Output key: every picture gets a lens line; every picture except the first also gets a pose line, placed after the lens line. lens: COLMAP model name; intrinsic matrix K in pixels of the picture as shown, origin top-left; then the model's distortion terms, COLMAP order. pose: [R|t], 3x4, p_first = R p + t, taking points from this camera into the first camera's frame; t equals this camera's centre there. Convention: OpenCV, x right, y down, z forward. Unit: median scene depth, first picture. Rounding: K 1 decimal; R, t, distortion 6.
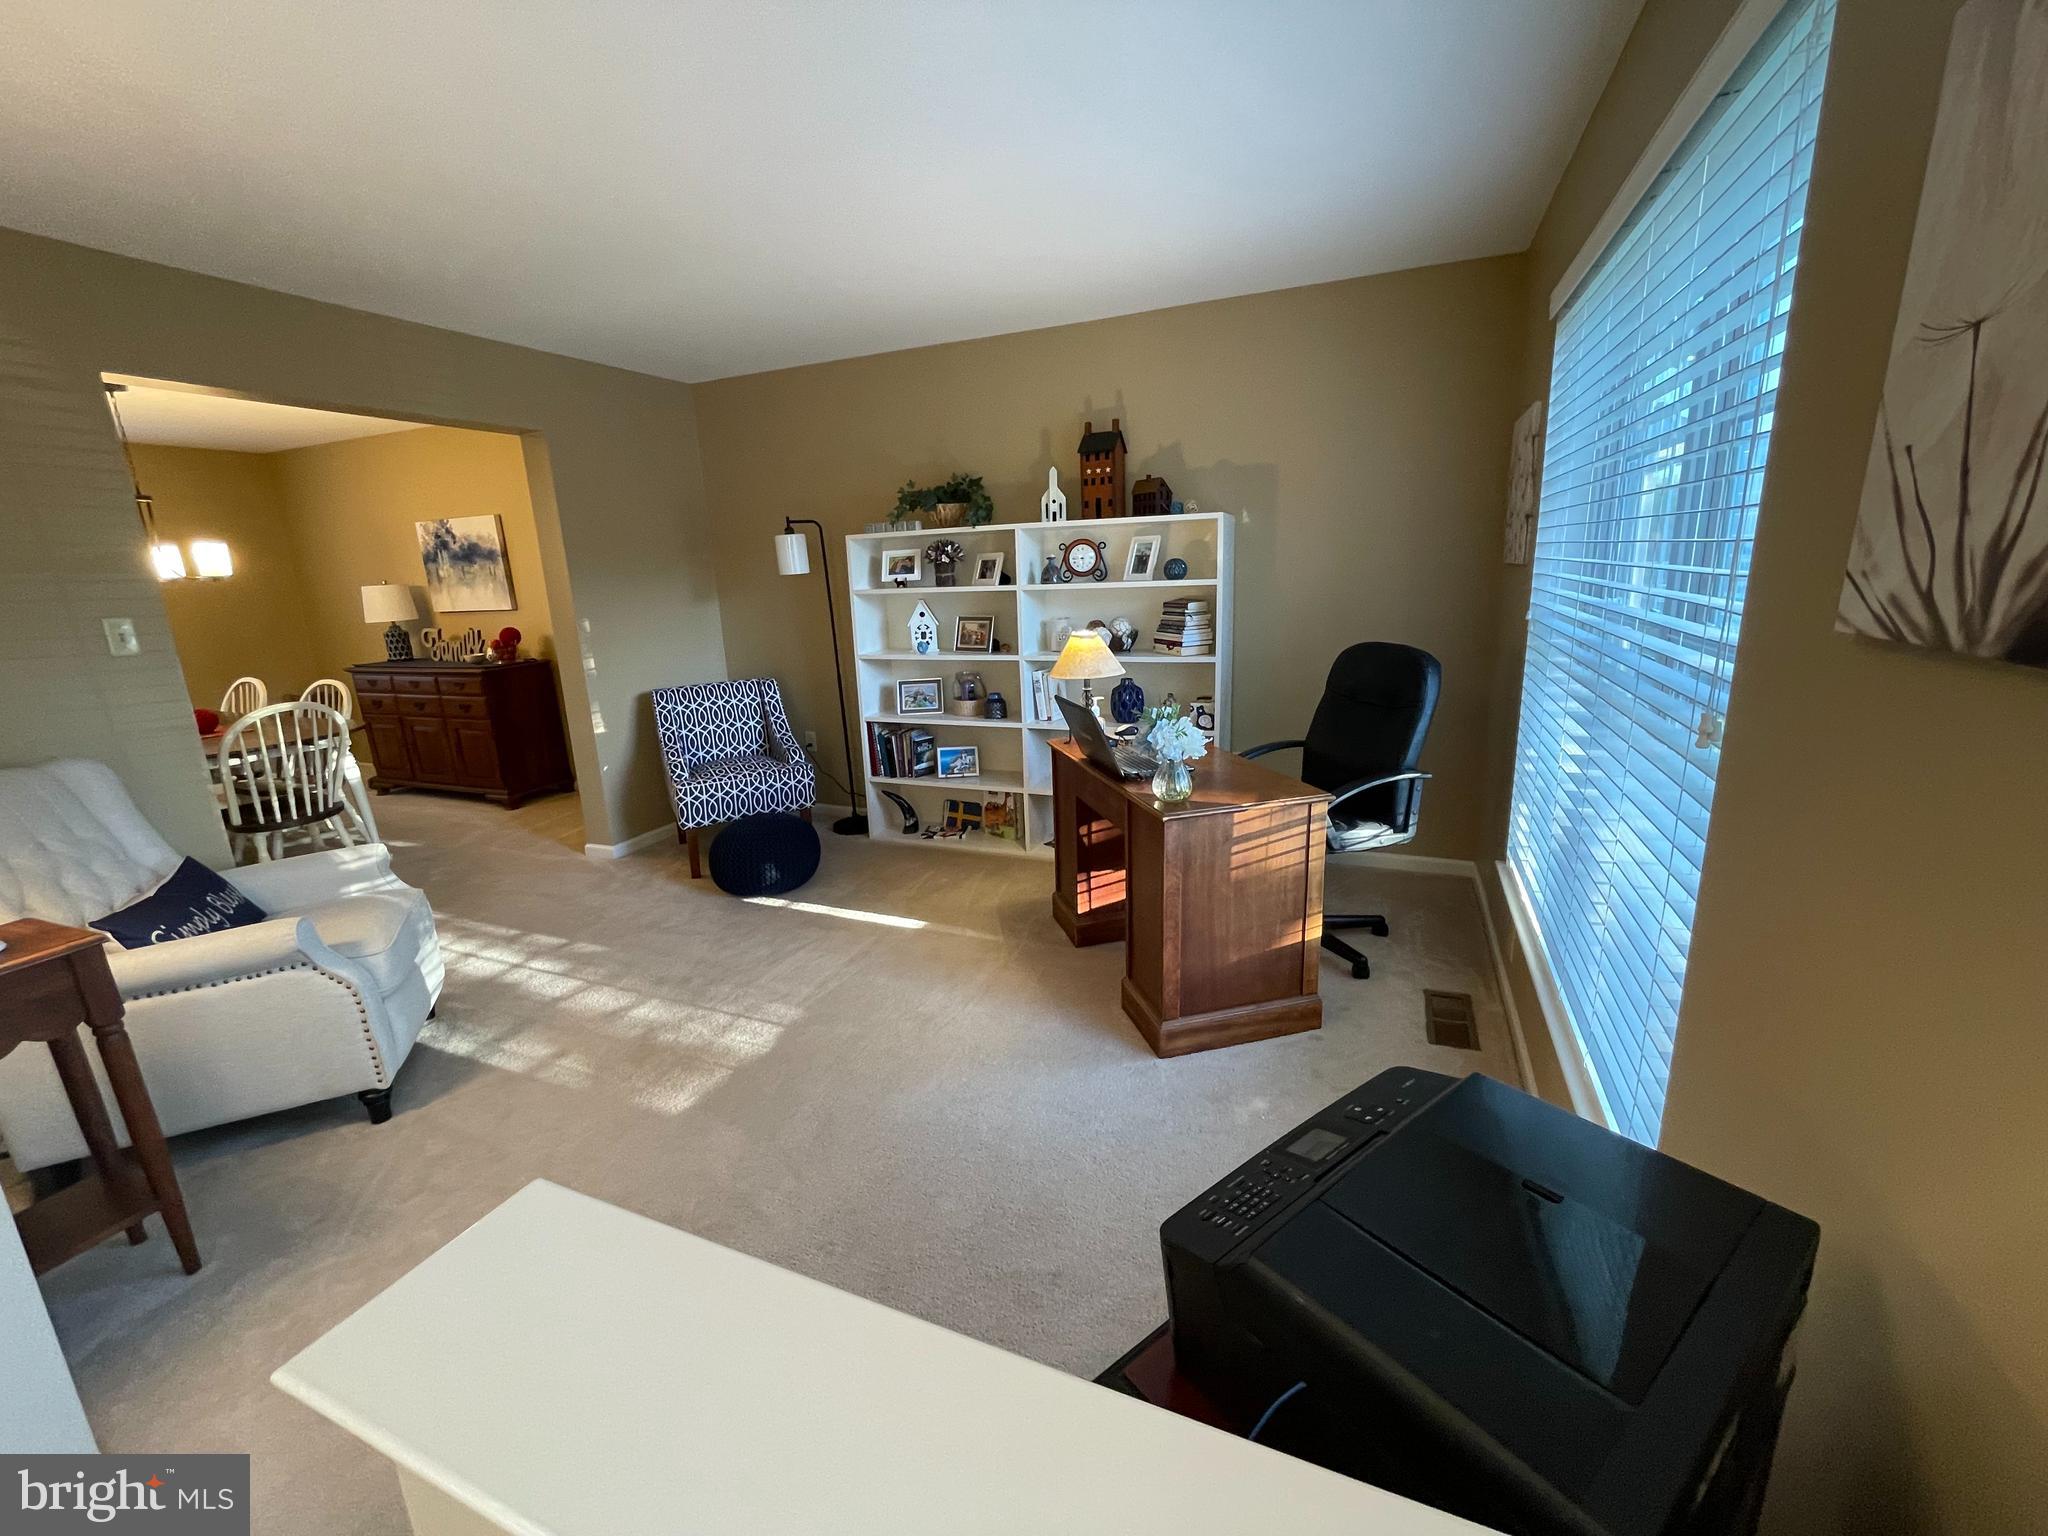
lens RADIAL K [[834.1, 0, 1026.0], [0, 834.1, 765.2], [0, 0, 1]] dist [-0.002789, -0.000516]
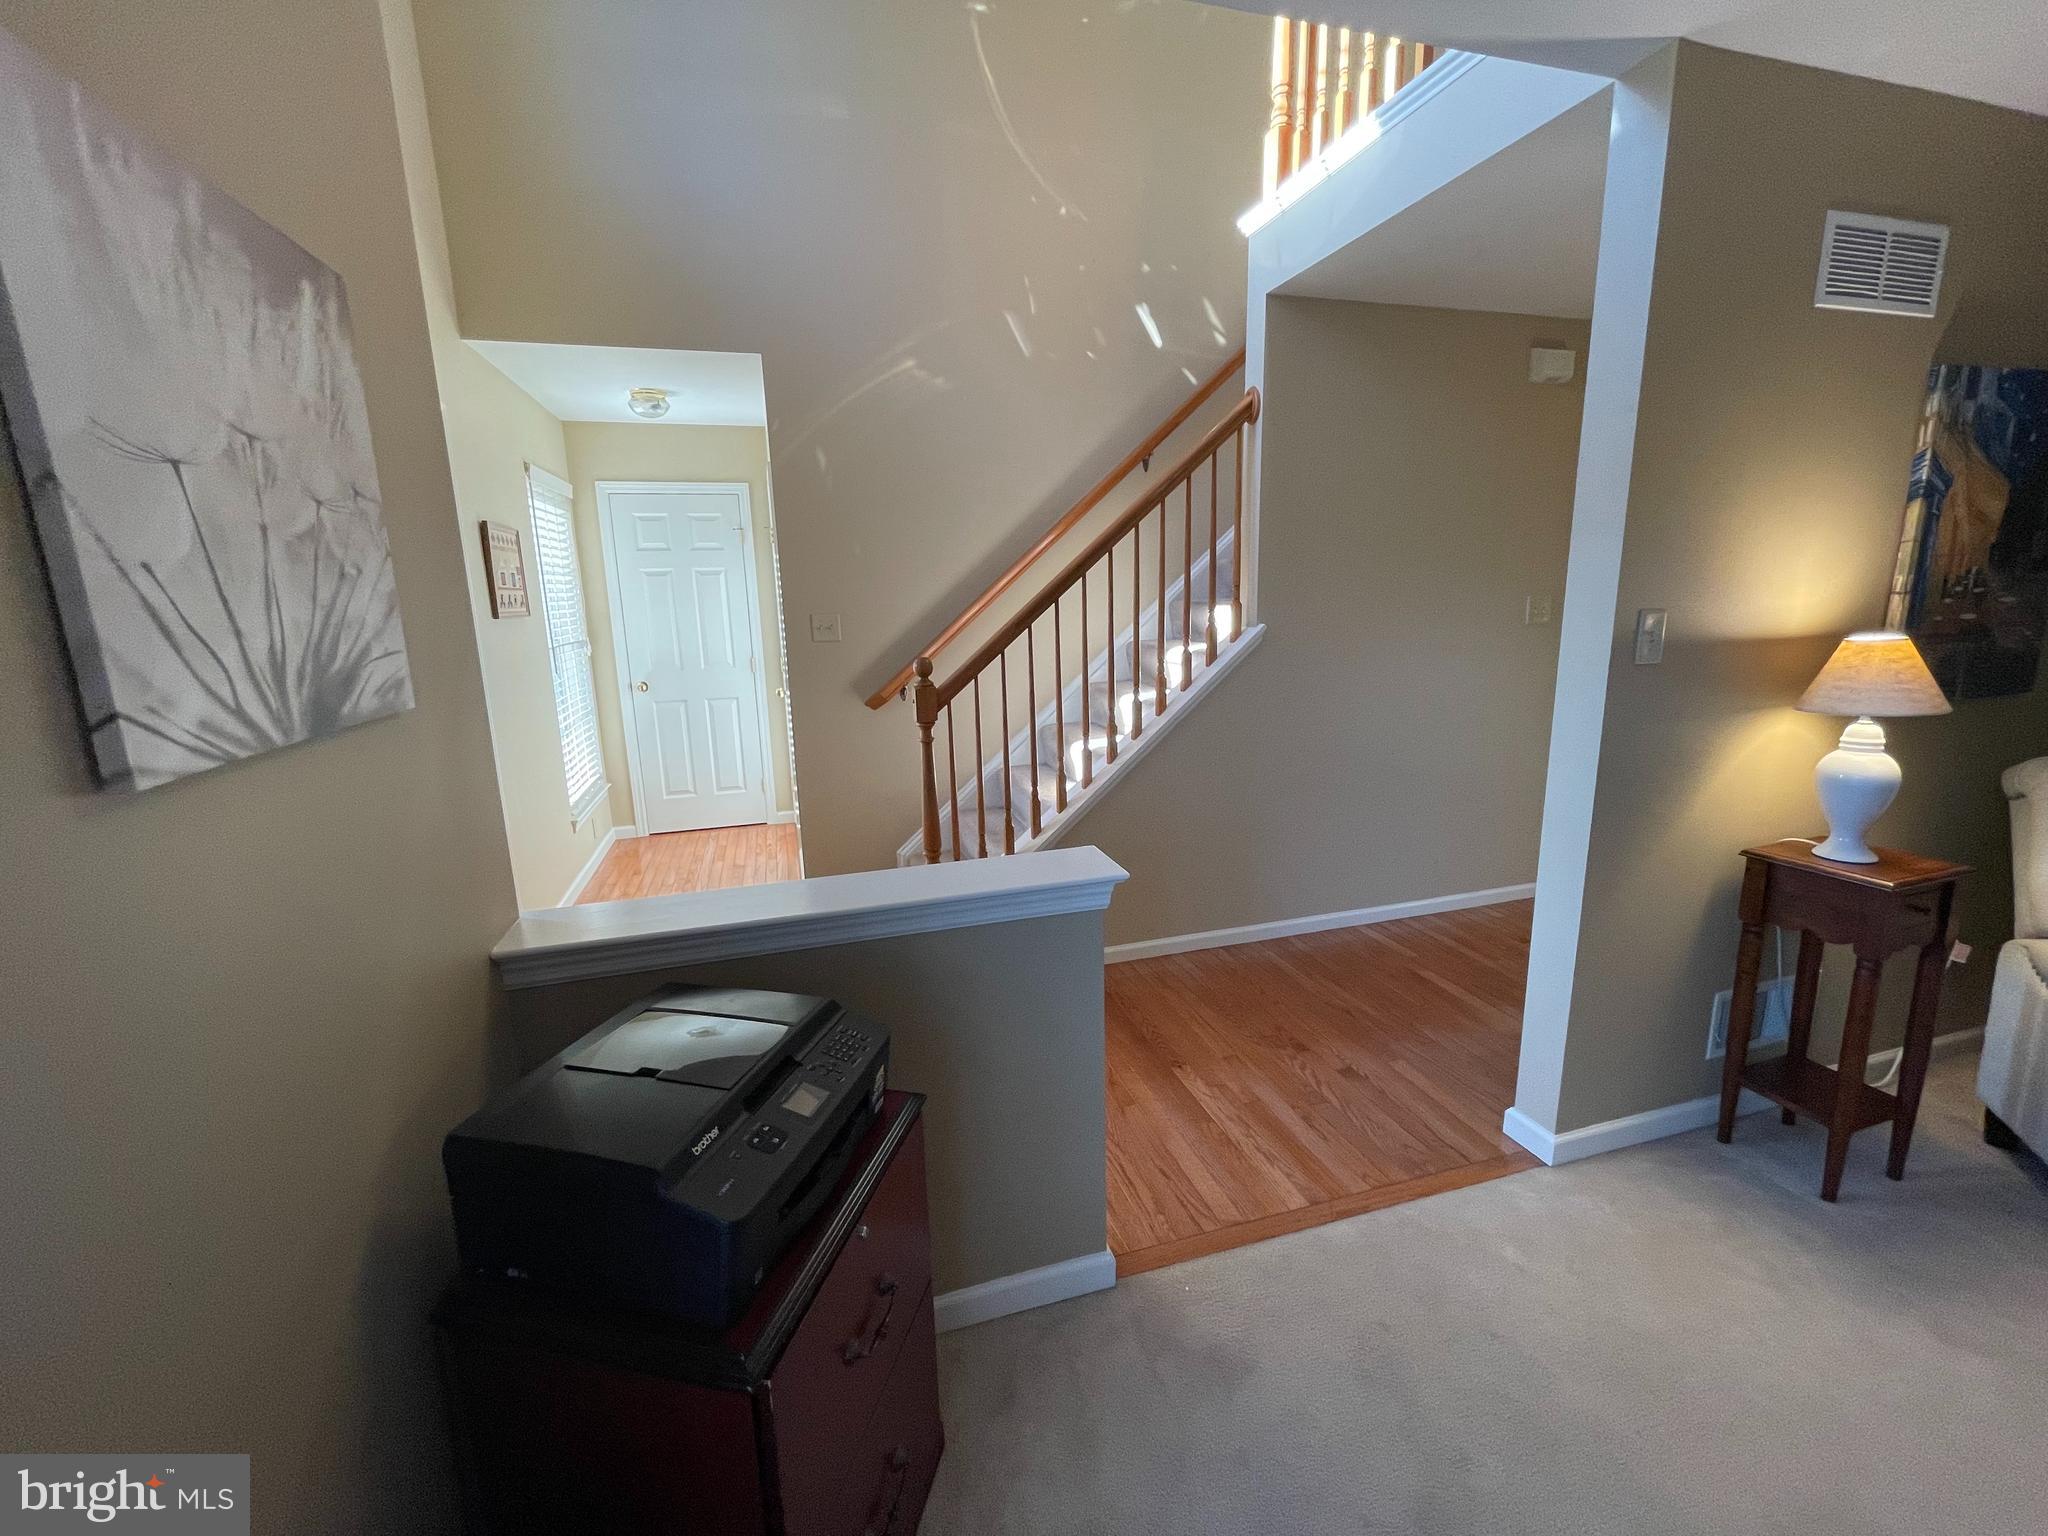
lens RADIAL K [[834.1, 0, 1011.6], [0, 834.1, 759.9], [0, 0, 1]] dist [-0.002789, -0.000516]
pose [[-0.782066, 0.185087, -0.595076, 0.153955], [-0.088034, 0.912492, 0.399510, -0.106419], [0.616946, 0.364830, -0.697335, 0.383240]]
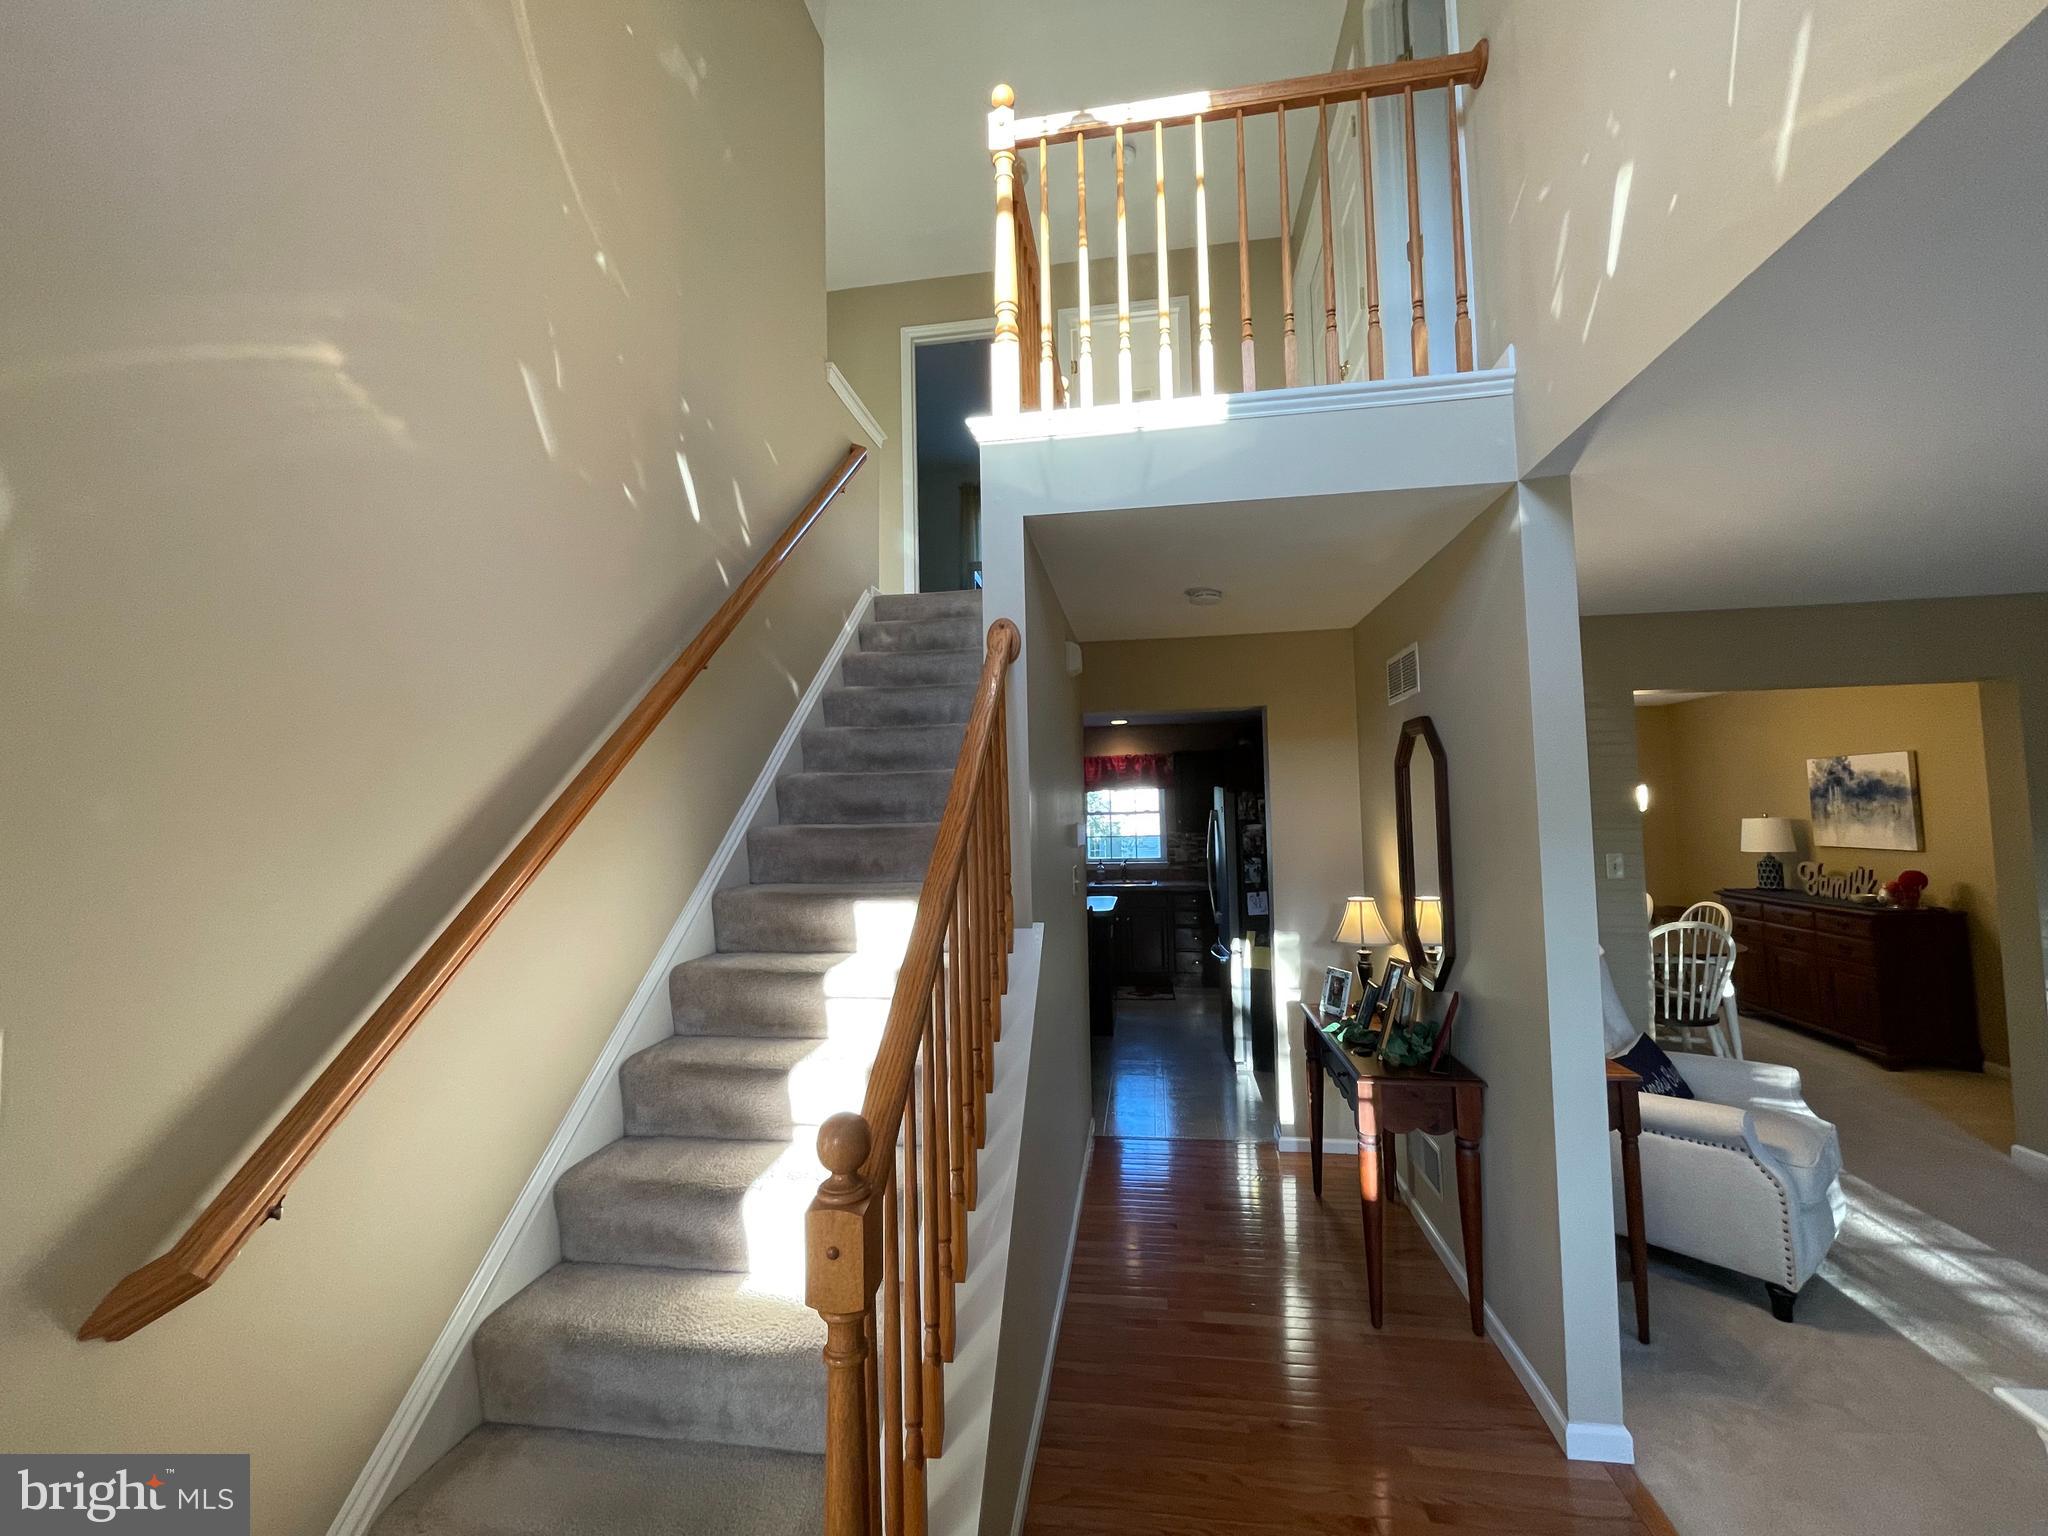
lens RADIAL K [[834.1, 0, 1023.0], [0, 834.1, 761.6], [0, 0, 1]] dist [-0.002789, -0.000516]
pose [[0.241896, -0.023537, -0.970017, 0.042717], [-0.217746, 0.972891, -0.077907, 0.003477], [0.945554, 0.230063, 0.230213, -0.216159]]
